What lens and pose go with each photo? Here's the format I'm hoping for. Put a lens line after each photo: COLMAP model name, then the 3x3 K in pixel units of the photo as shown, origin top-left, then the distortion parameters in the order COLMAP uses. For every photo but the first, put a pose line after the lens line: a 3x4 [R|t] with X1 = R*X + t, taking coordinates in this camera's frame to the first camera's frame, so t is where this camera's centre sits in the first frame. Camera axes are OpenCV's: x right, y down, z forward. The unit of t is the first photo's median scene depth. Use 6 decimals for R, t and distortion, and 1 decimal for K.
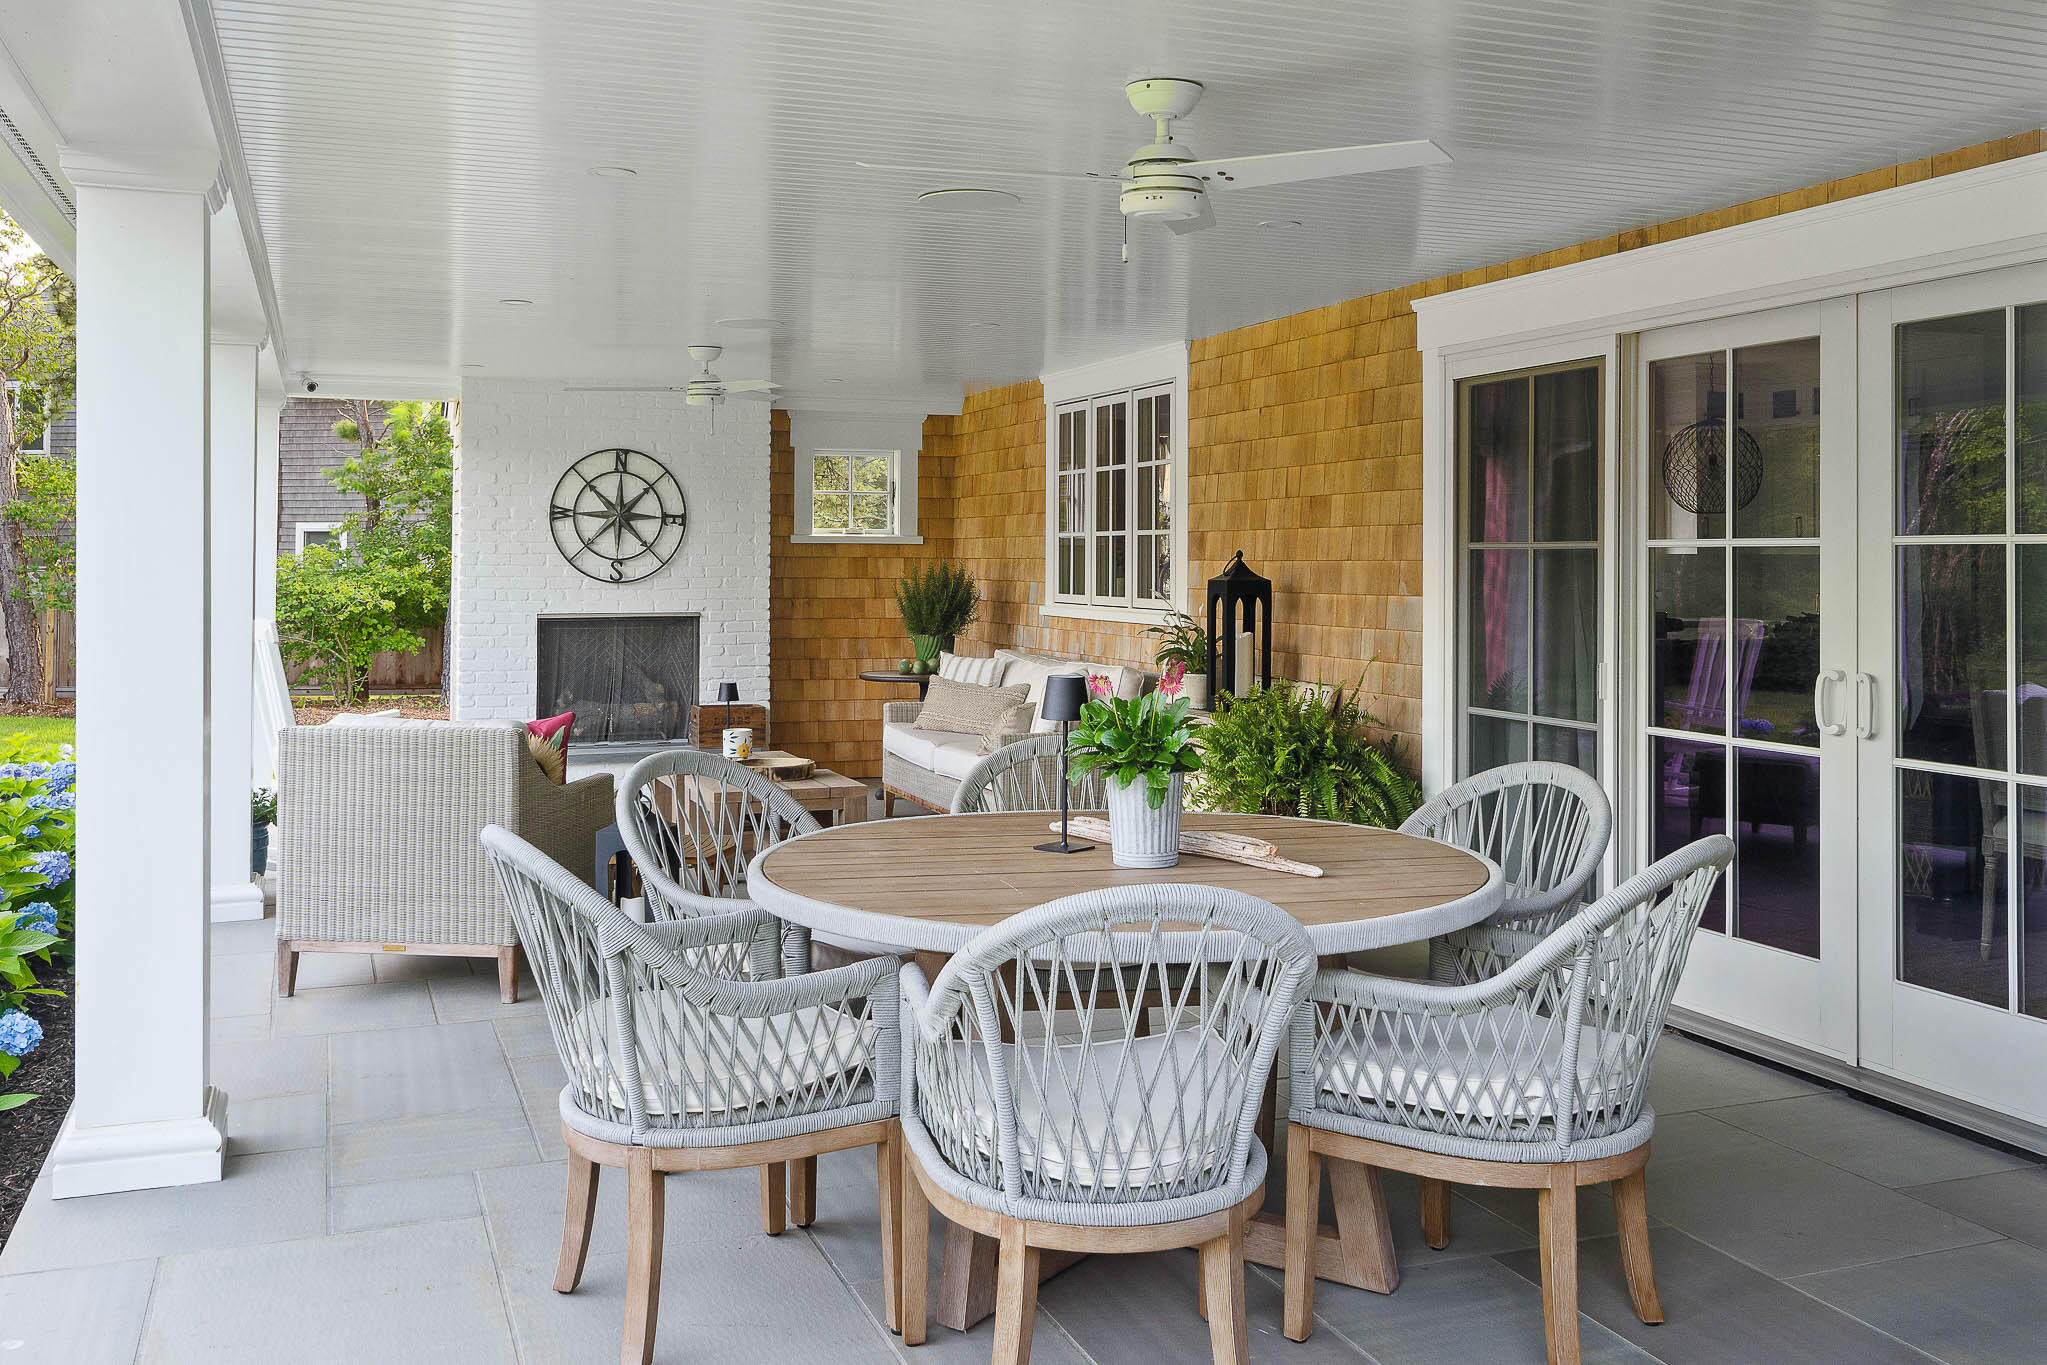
lens RADIAL K [[1817.7, 0, 1029.1], [0, 1817.7, 545.6], [0, 0, 1]] dist [-0.005954, -0.002413]
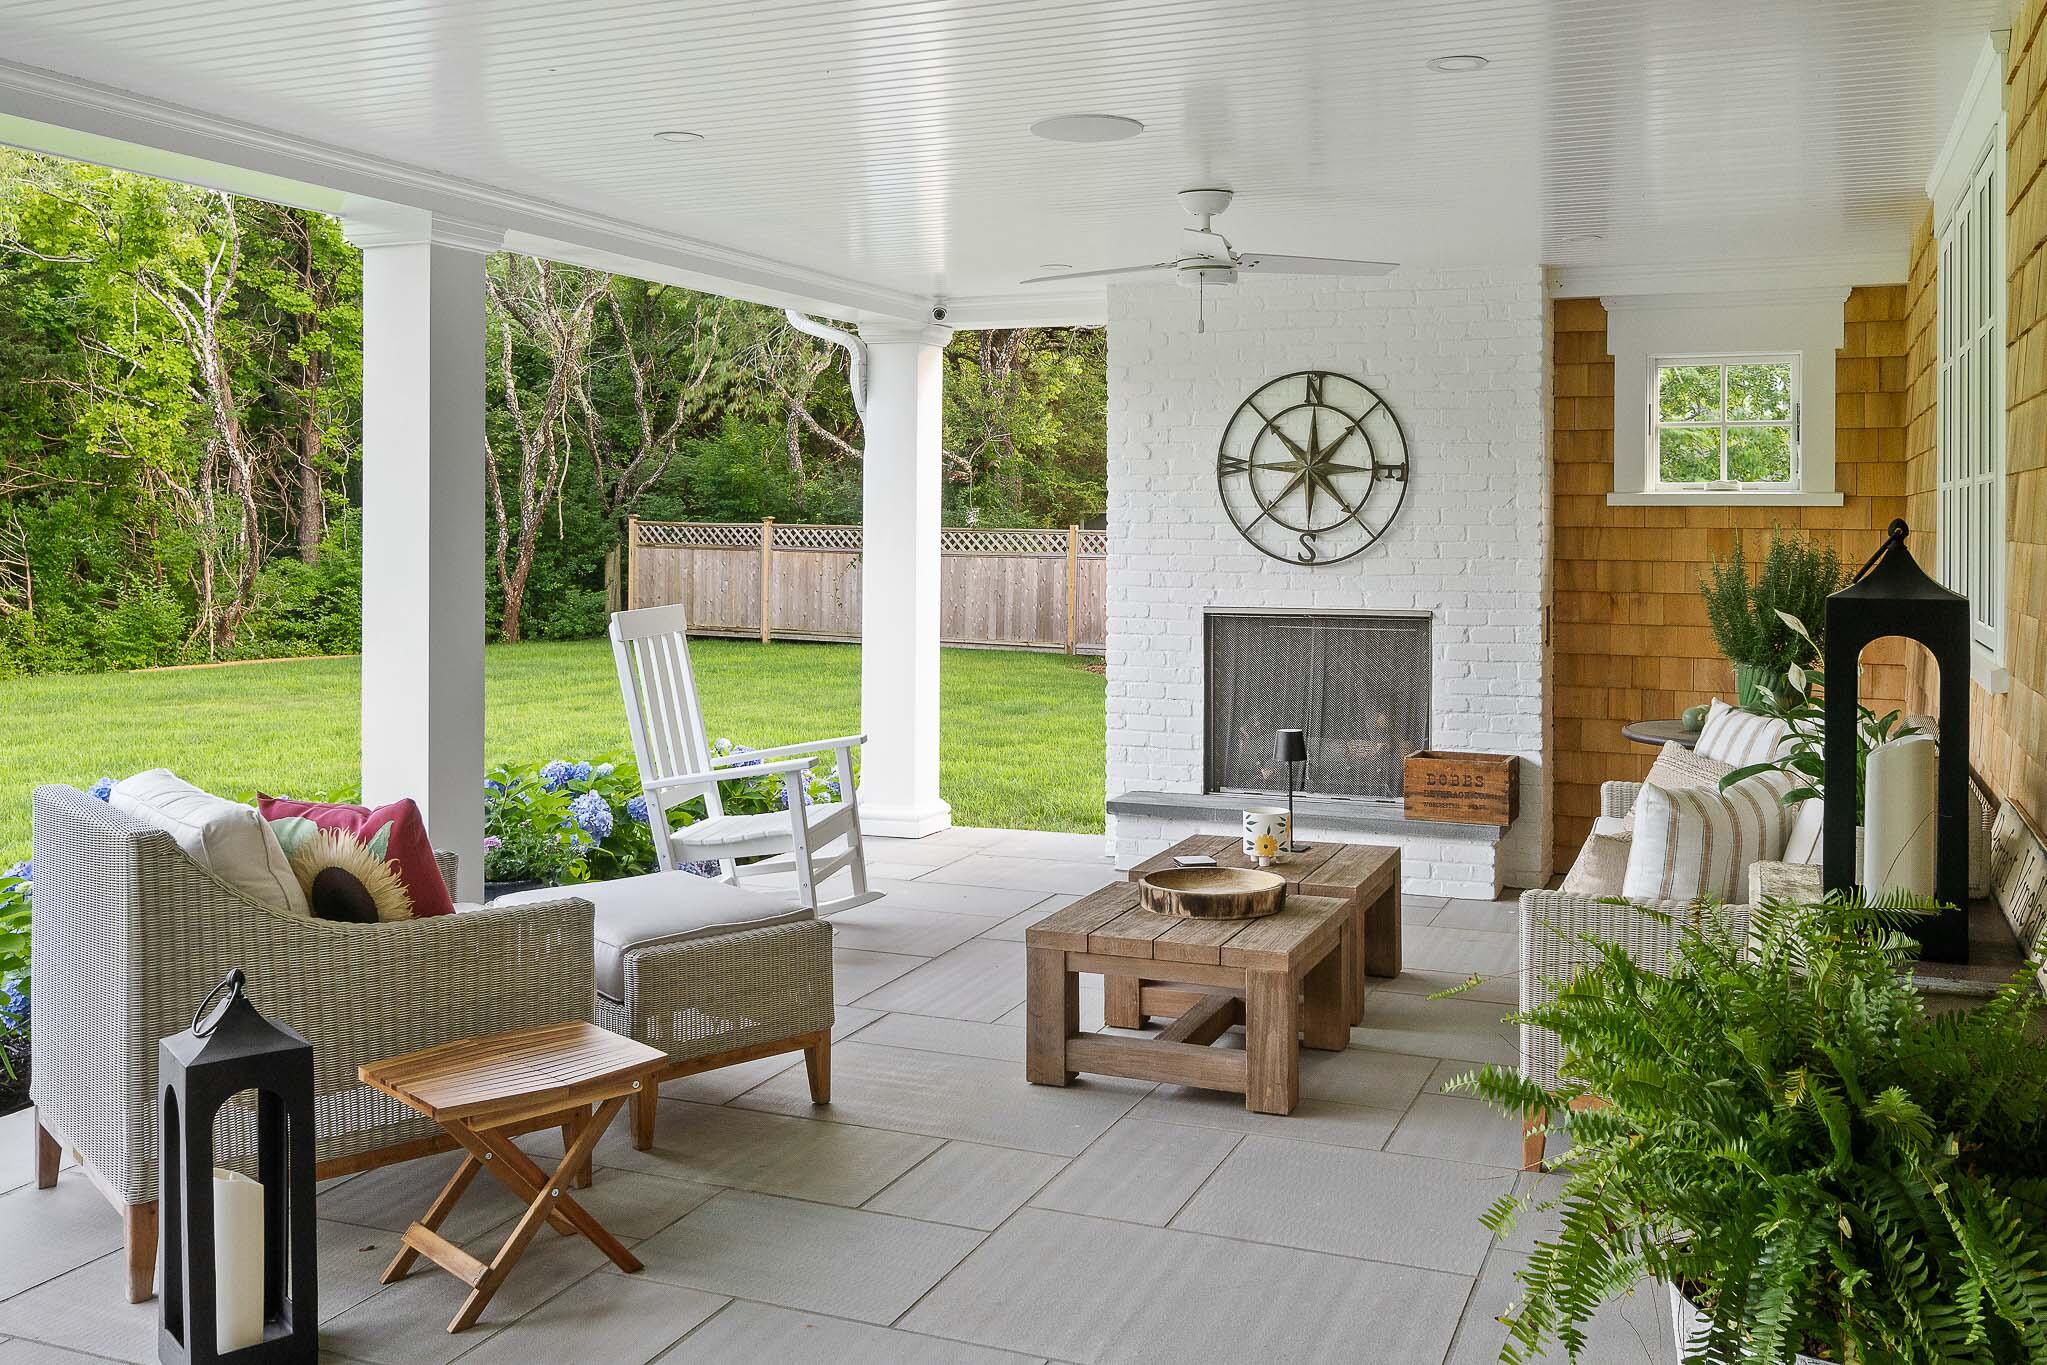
lens RADIAL K [[1800.9, 0, 1013.4], [0, 1800.9, 493.2], [0, 0, 1]] dist [-0.006911, 0.014510]
pose [[0.719070, -0.010887, -0.694852, 0.168717], [0.004436, 0.999929, -0.011076, 0.000250], [0.694923, 0.004882, 0.719067, 0.425300]]
